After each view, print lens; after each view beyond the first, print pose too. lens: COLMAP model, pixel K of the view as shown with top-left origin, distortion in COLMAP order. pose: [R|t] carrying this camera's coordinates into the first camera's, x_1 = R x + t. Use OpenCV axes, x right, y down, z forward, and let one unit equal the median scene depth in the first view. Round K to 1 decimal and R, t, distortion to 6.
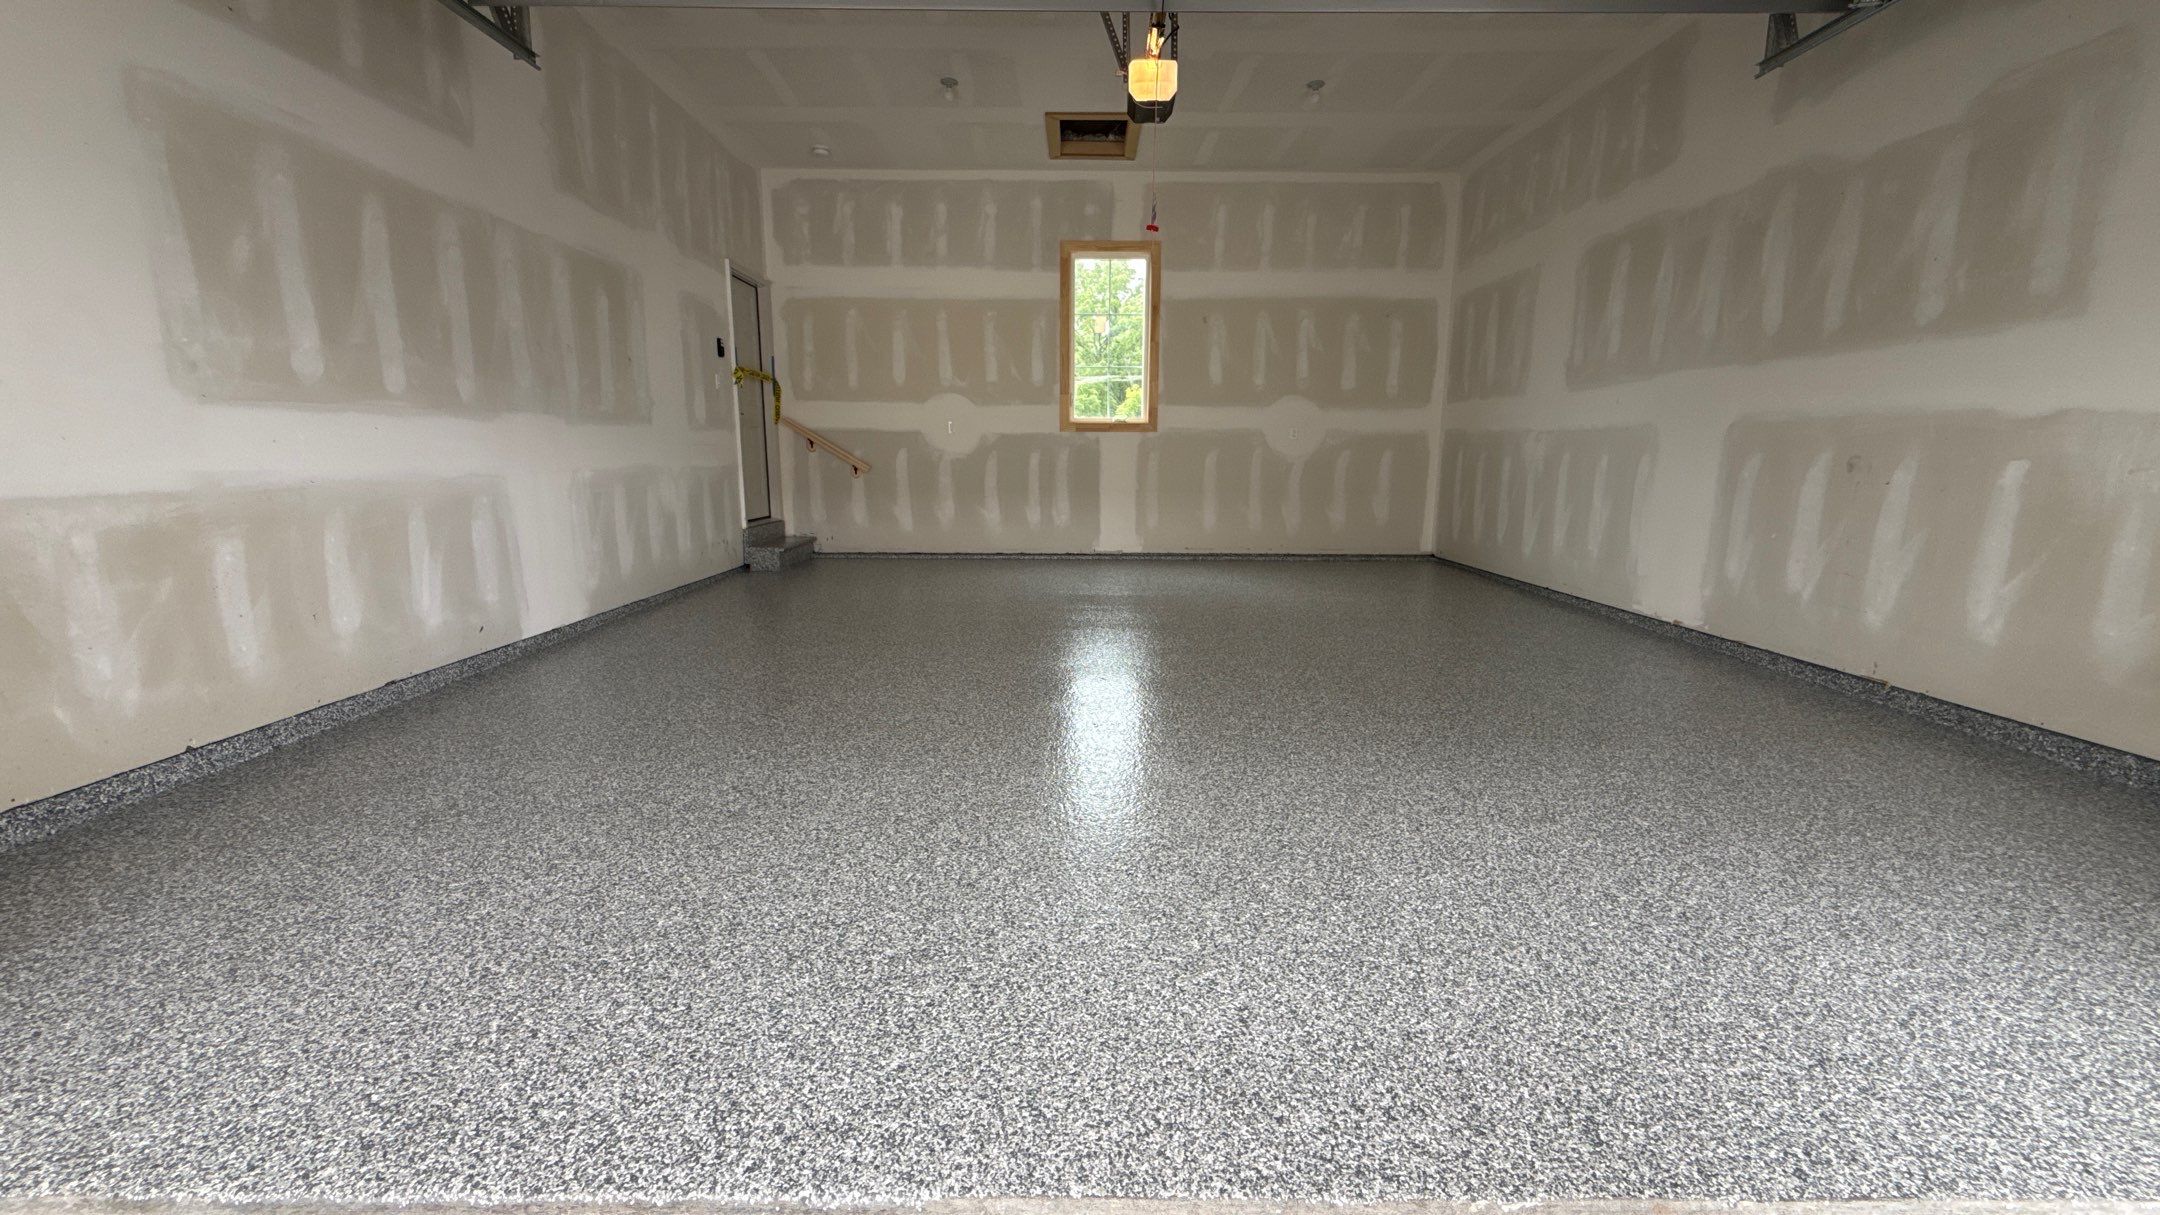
lens RADIAL K [[866.0, 0, 1075.7], [0, 866.0, 607.7], [0, 0, 1]] dist [0.002979, -0.000600]
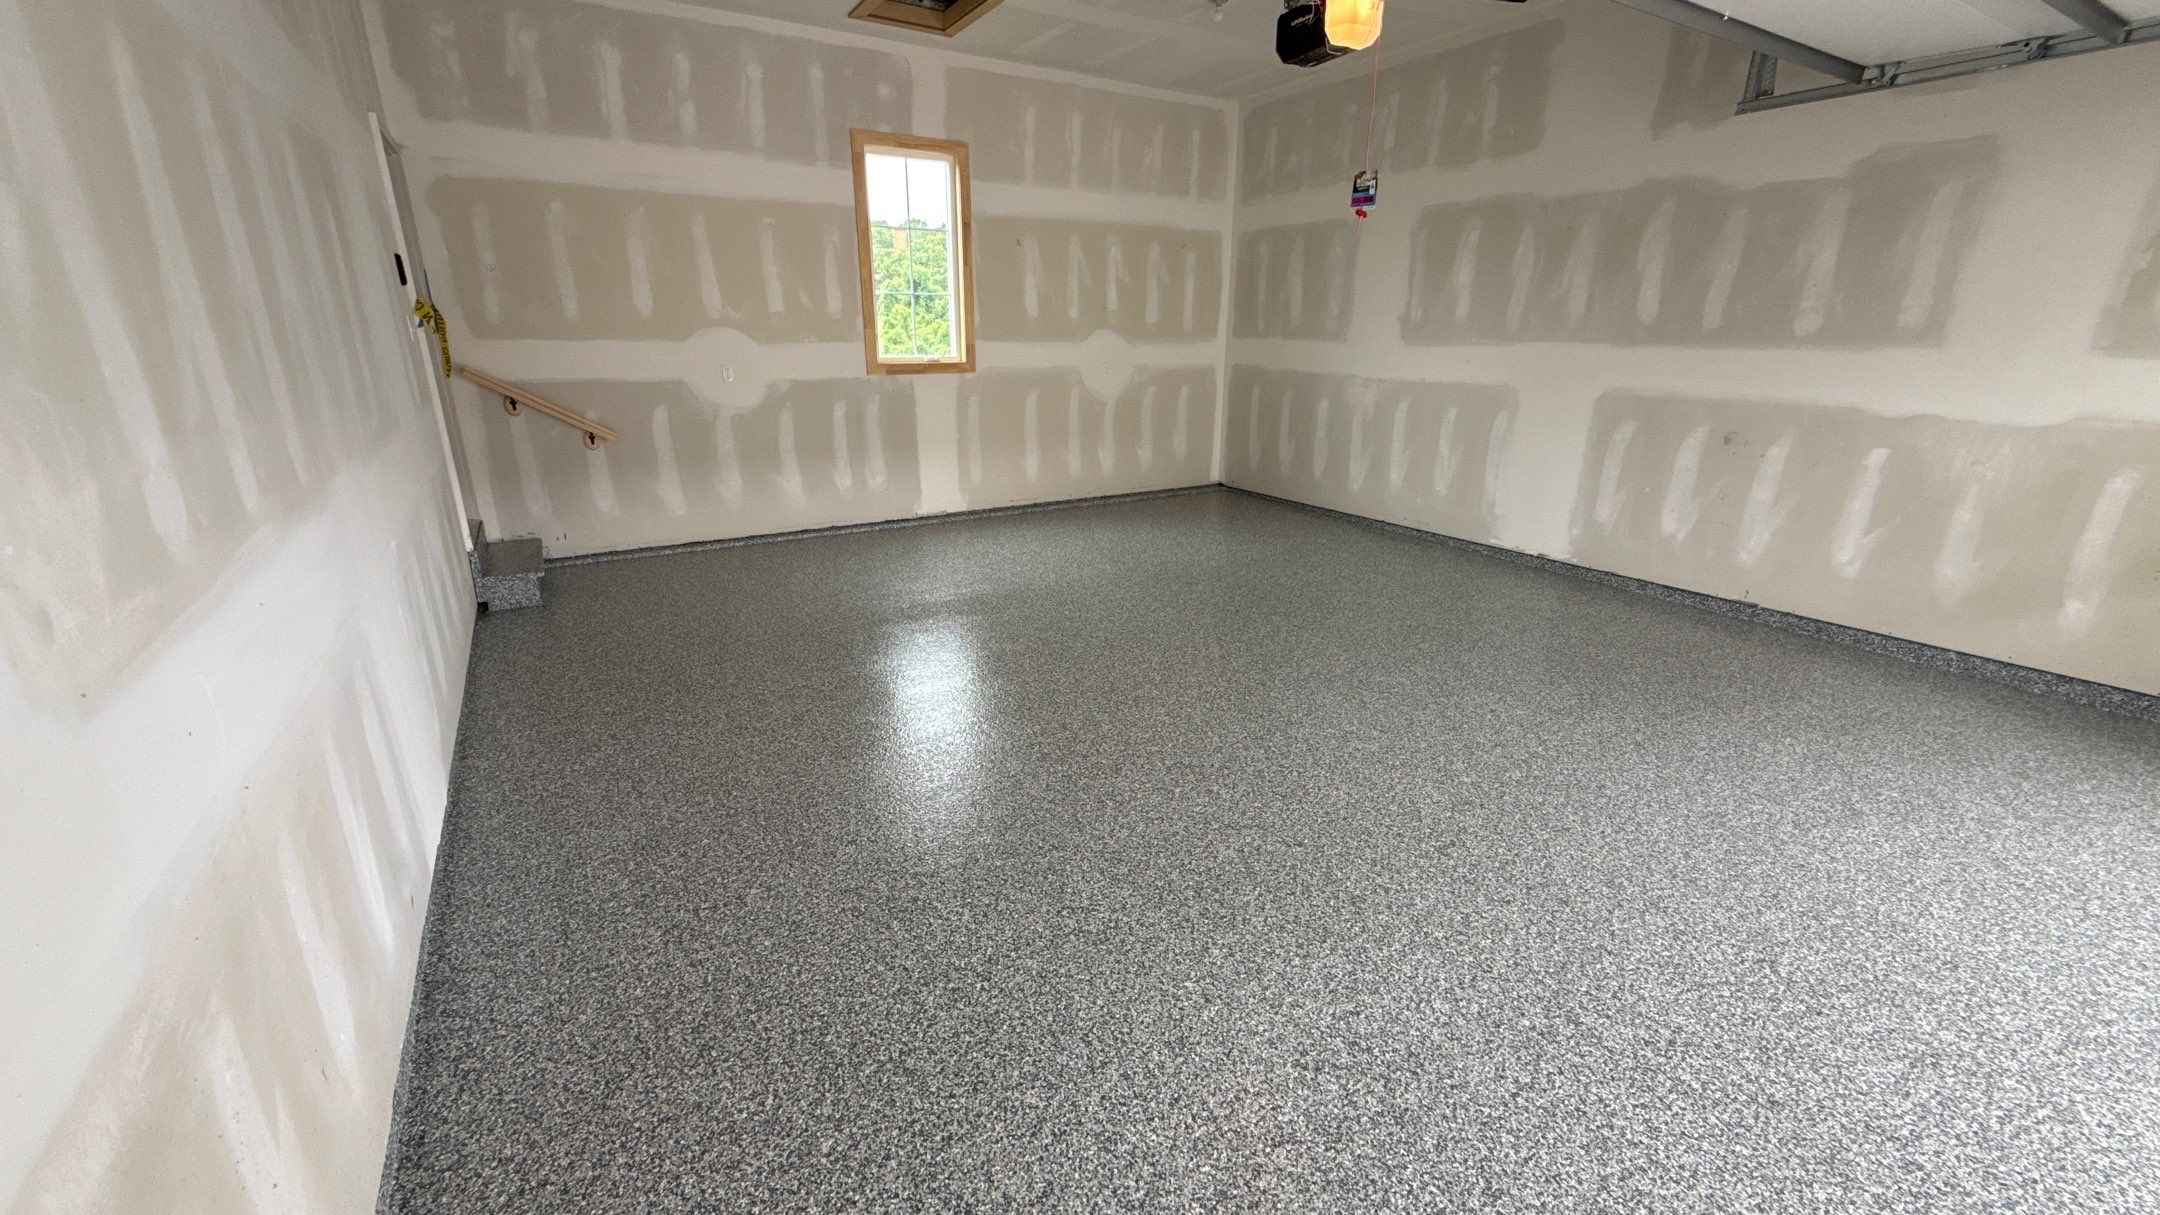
lens RADIAL K [[866.0, 0, 1077.2], [0, 866.0, 607.6], [0, 0, 1]] dist [0.002979, -0.000600]
pose [[0.852181, -0.162525, 0.497365, -0.368448], [0.091419, 0.982164, 0.164308, -0.130935], [-0.515198, -0.094551, 0.851840, 0.224913]]
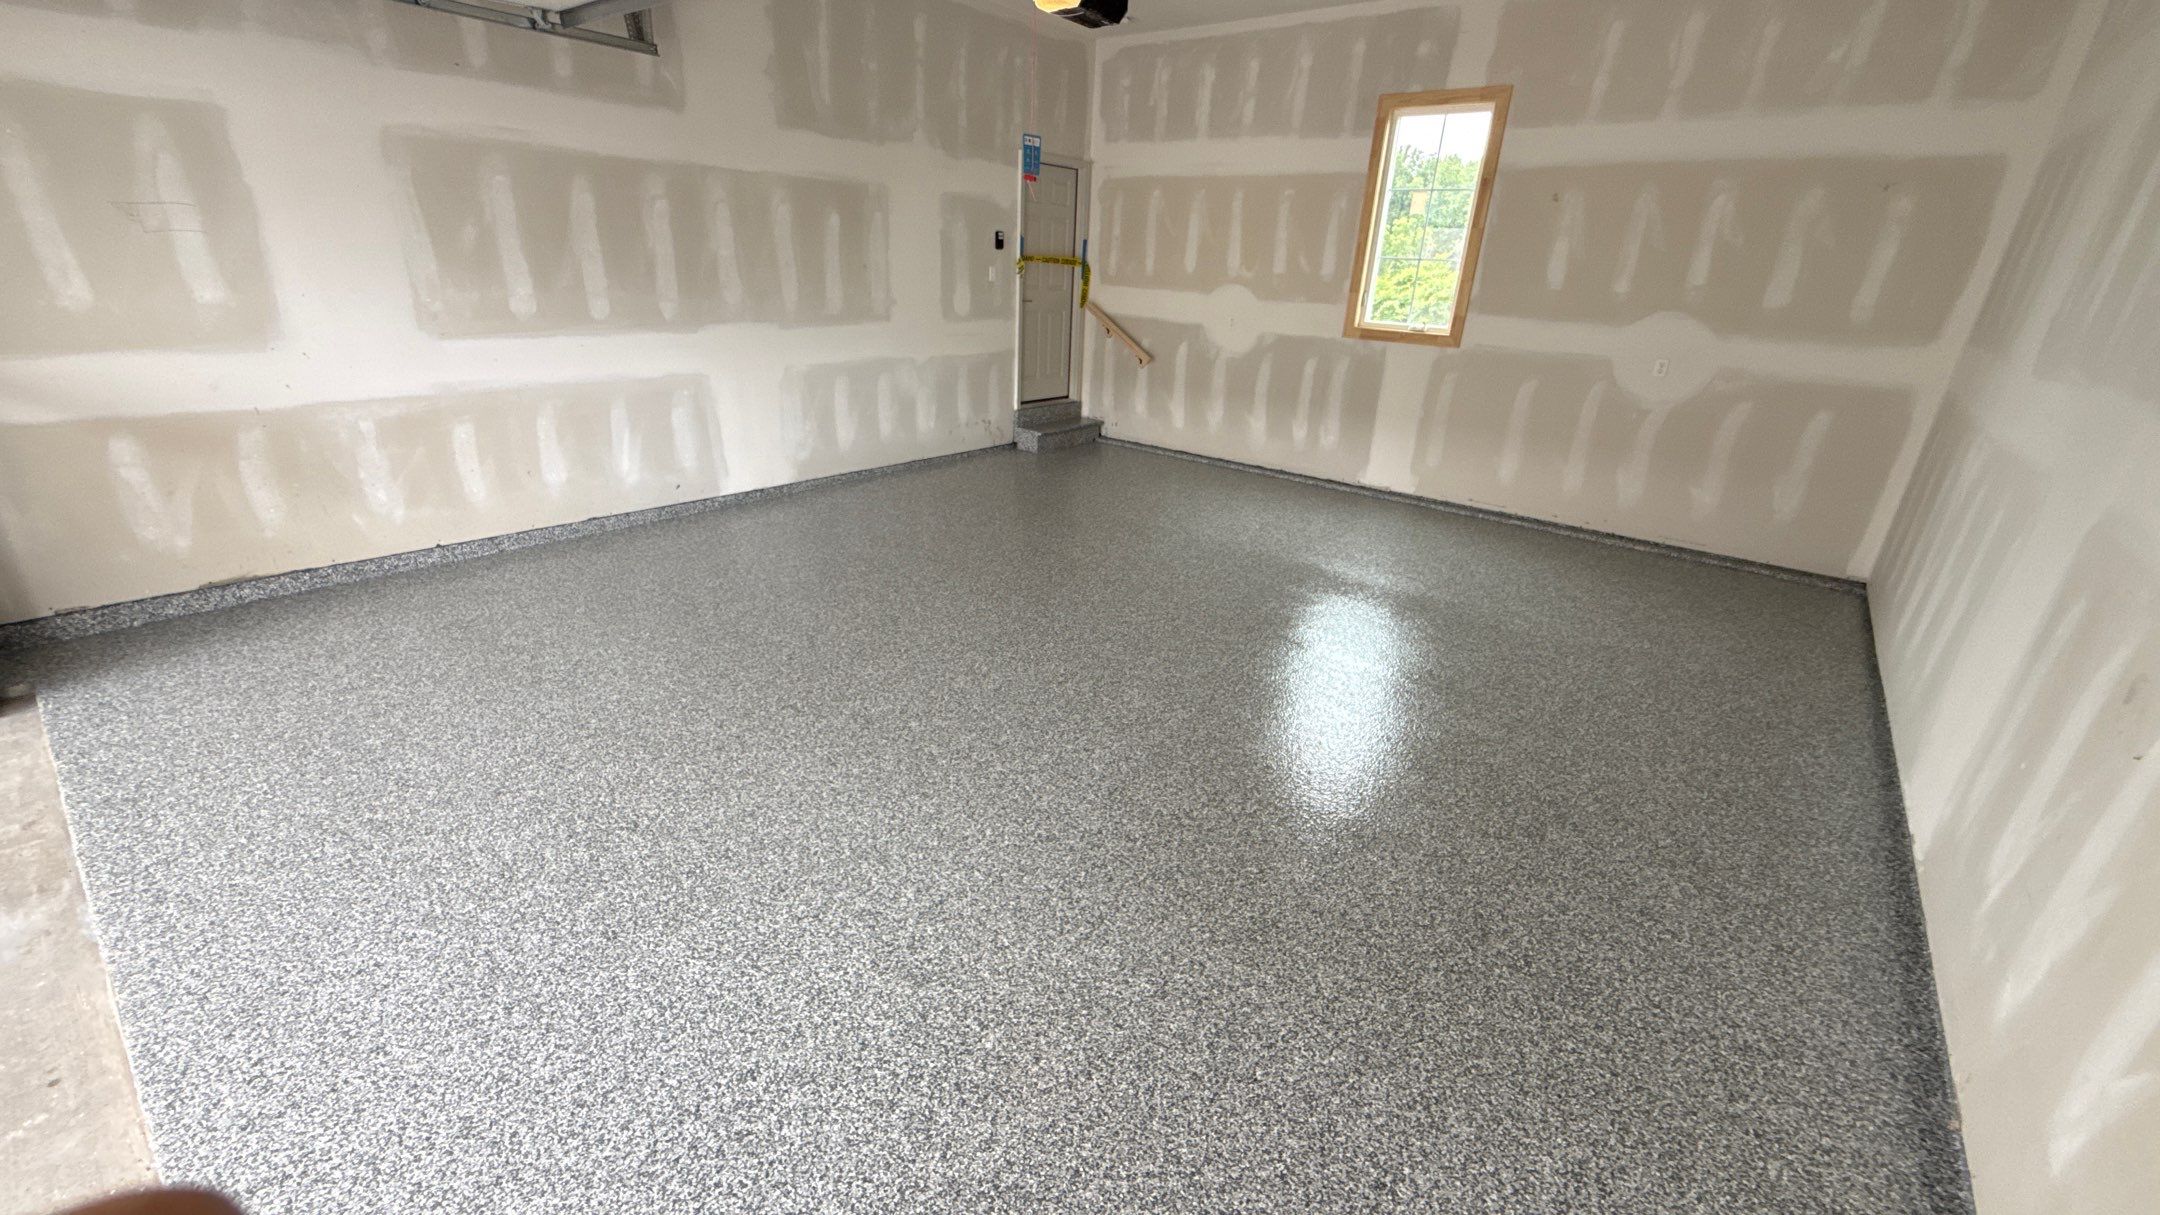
lens RADIAL K [[866.0, 0, 1072.2], [0, 866.0, 607.6], [0, 0, 1]] dist [0.002979, -0.000600]
pose [[0.772171, 0.263586, -0.578165, 0.428494], [-0.150671, 0.959905, 0.236392, -0.137883], [0.617292, -0.095422, 0.780926, 0.180217]]
